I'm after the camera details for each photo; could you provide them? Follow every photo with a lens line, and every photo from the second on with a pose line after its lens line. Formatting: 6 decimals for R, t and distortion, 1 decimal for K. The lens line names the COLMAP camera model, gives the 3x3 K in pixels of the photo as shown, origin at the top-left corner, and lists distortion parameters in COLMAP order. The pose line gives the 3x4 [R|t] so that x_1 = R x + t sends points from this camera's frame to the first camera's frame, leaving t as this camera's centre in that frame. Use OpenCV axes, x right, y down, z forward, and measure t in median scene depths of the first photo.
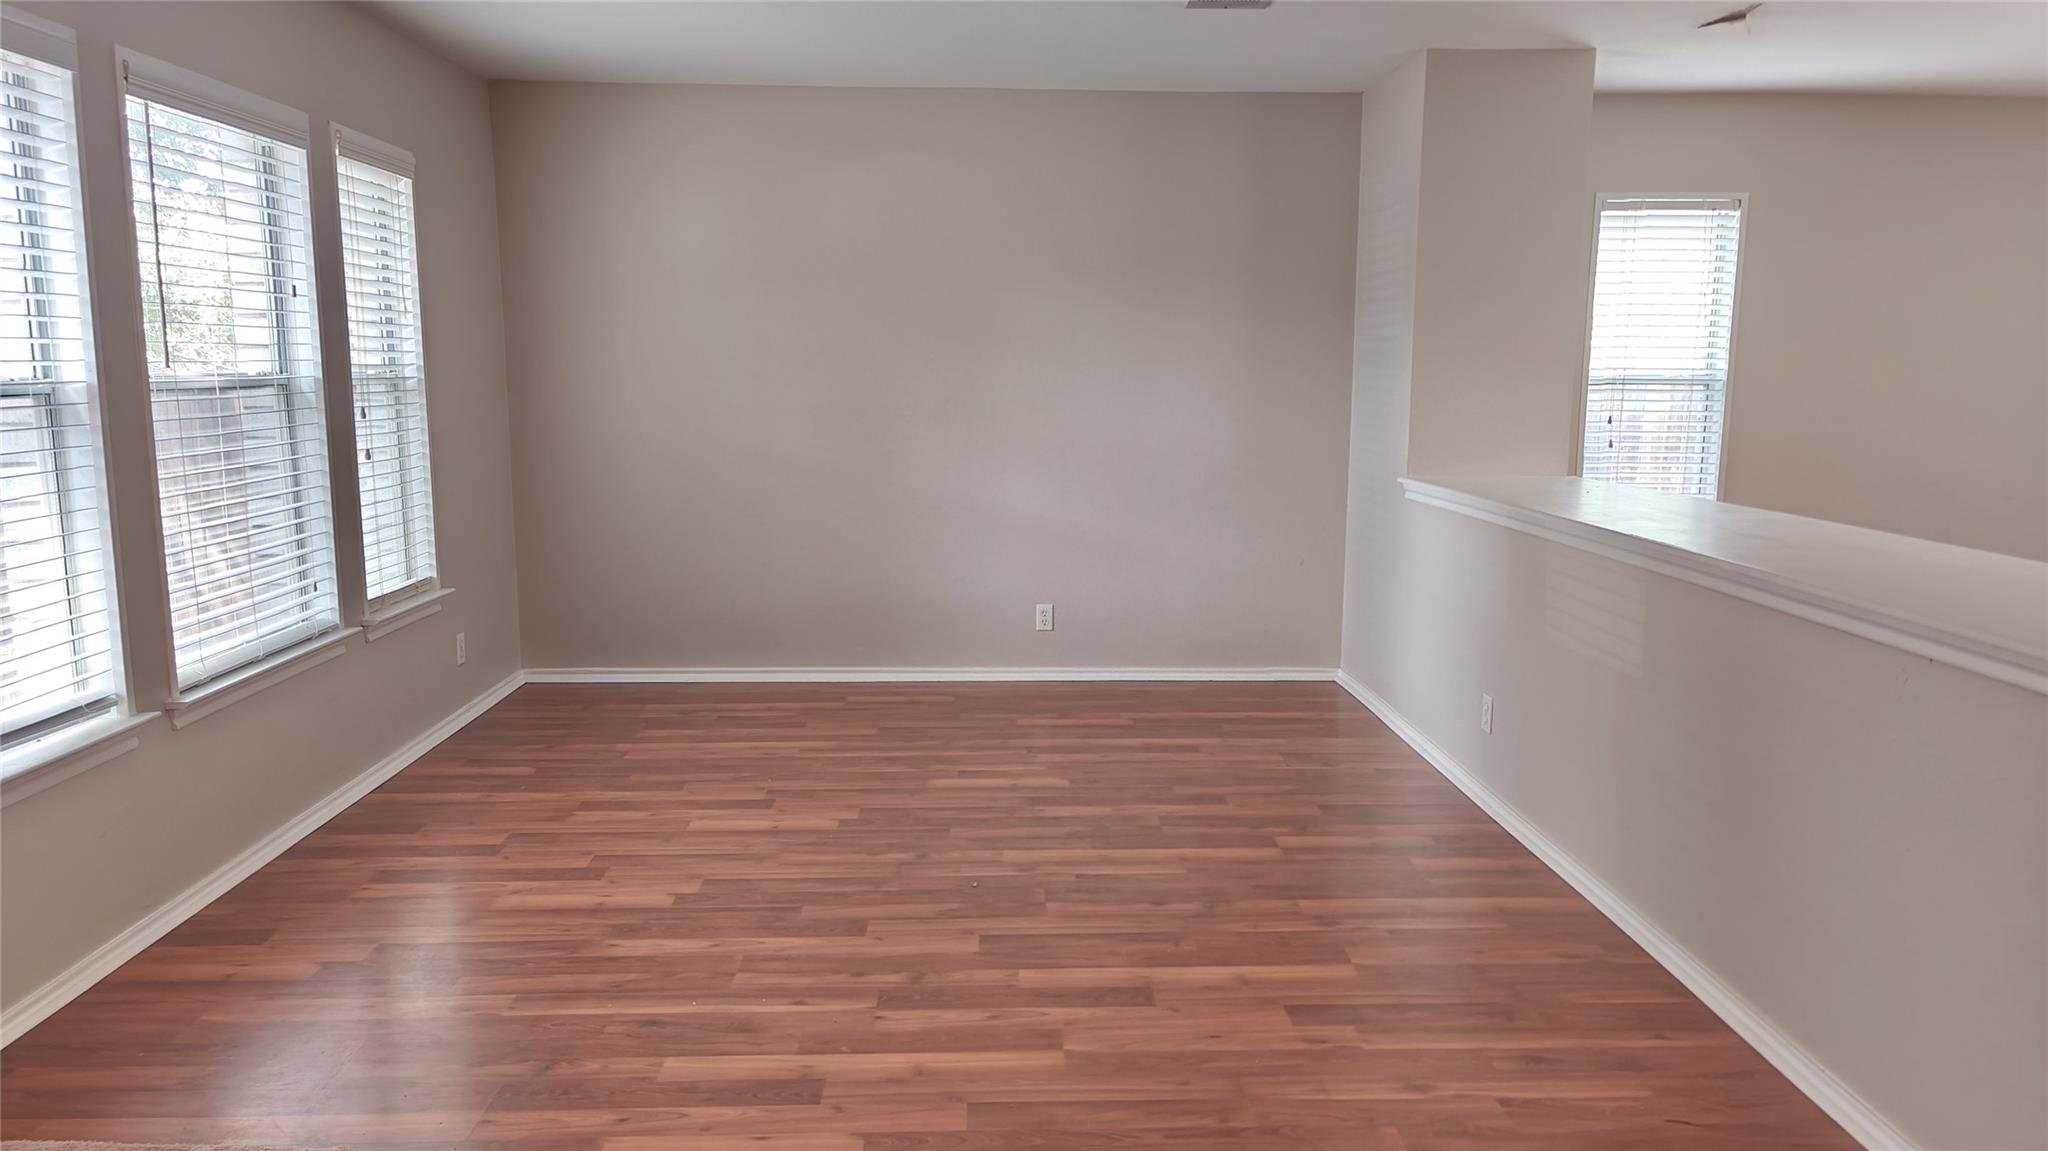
lens RADIAL K [[1422.6, 0, 1026.2], [0, 1422.6, 584.5], [0, 0, 1]] dist [0.034500, -0.028757]
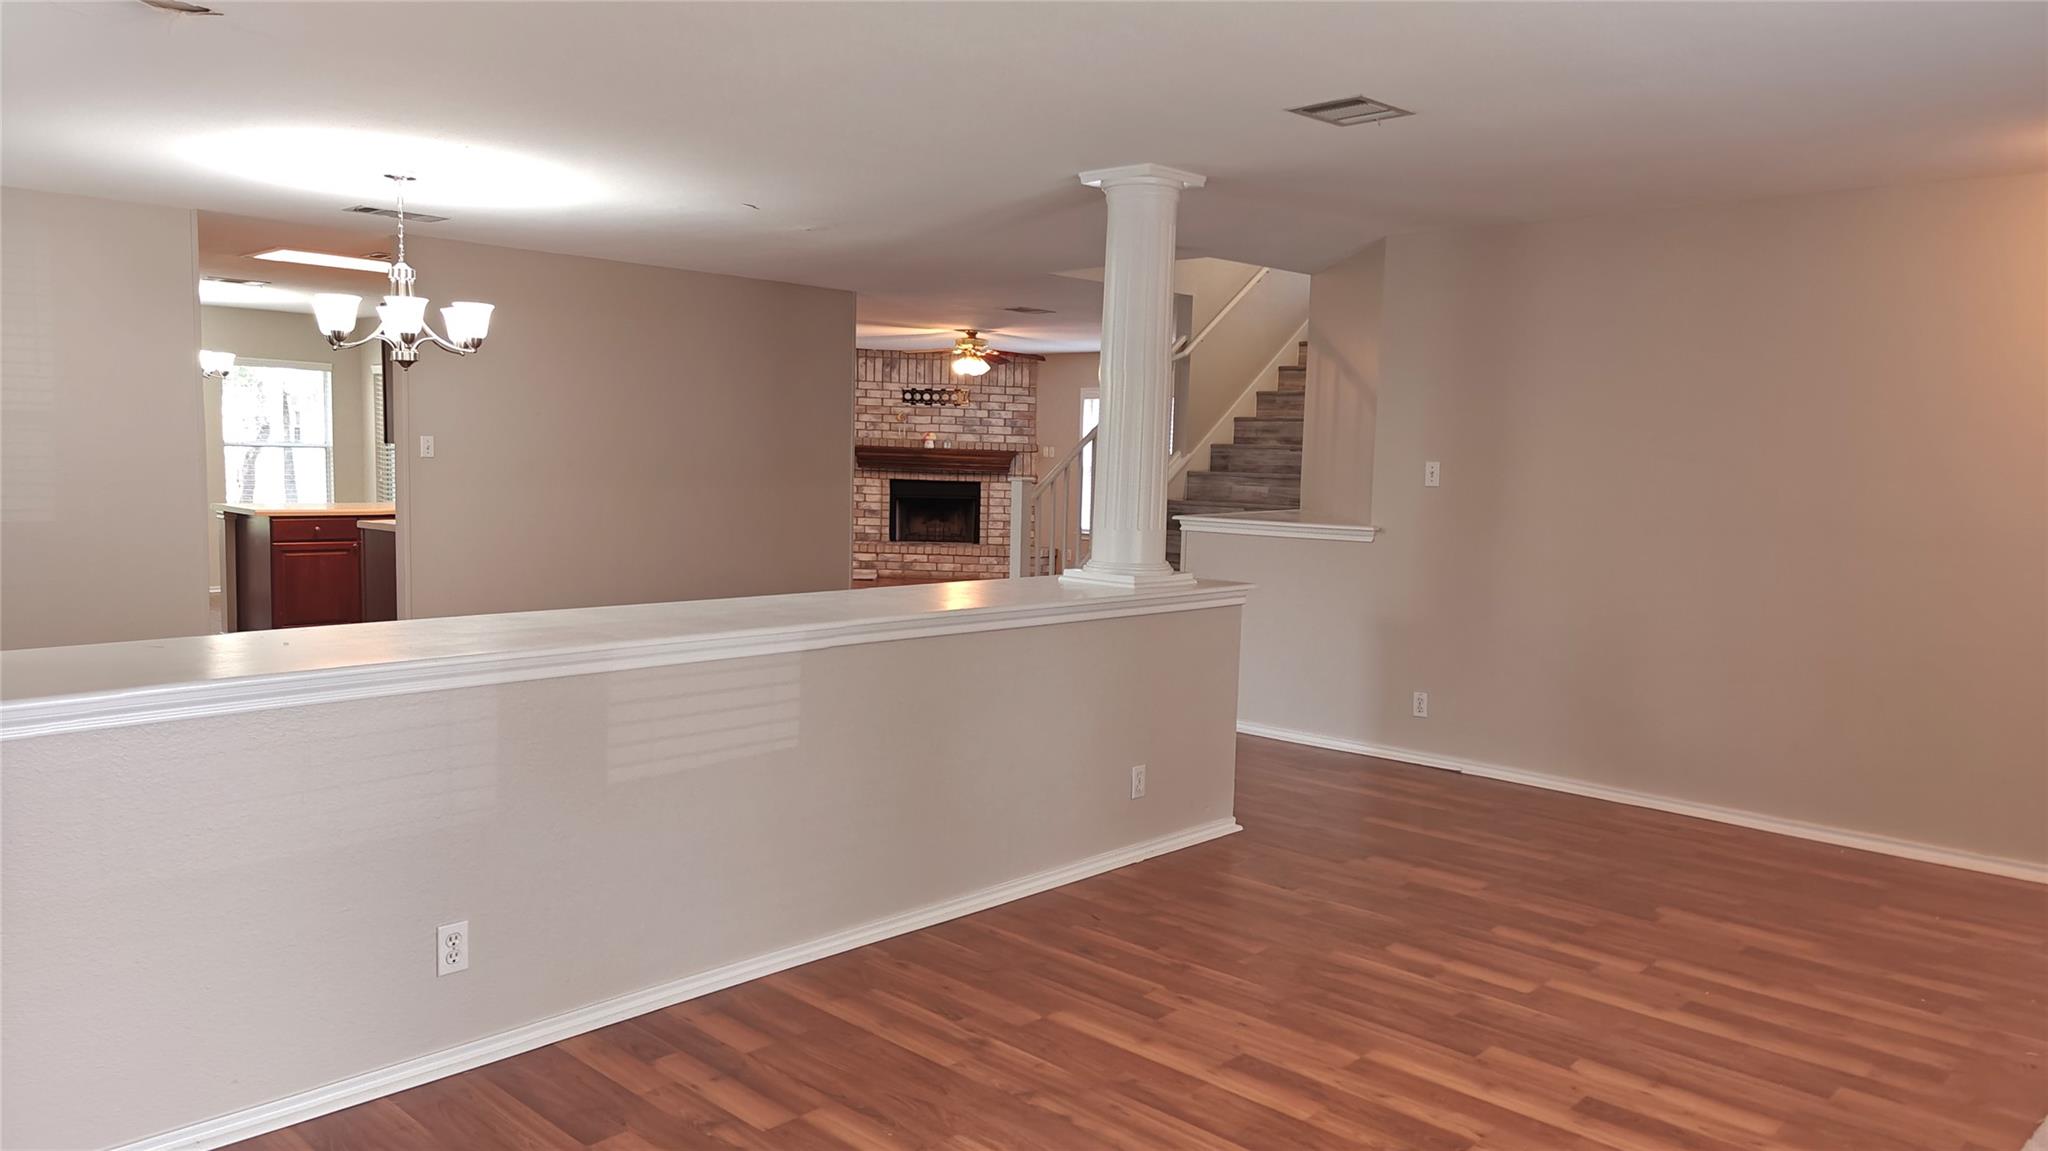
lens RADIAL K [[1422.6, 0, 1026.2], [0, 1422.6, 584.5], [0, 0, 1]] dist [0.034500, -0.028757]
pose [[-0.703760, -0.088556, 0.704897, -0.581852], [0.088165, 0.973644, 0.210342, -0.337350], [-0.704946, 0.210178, -0.677404, 1.905175]]
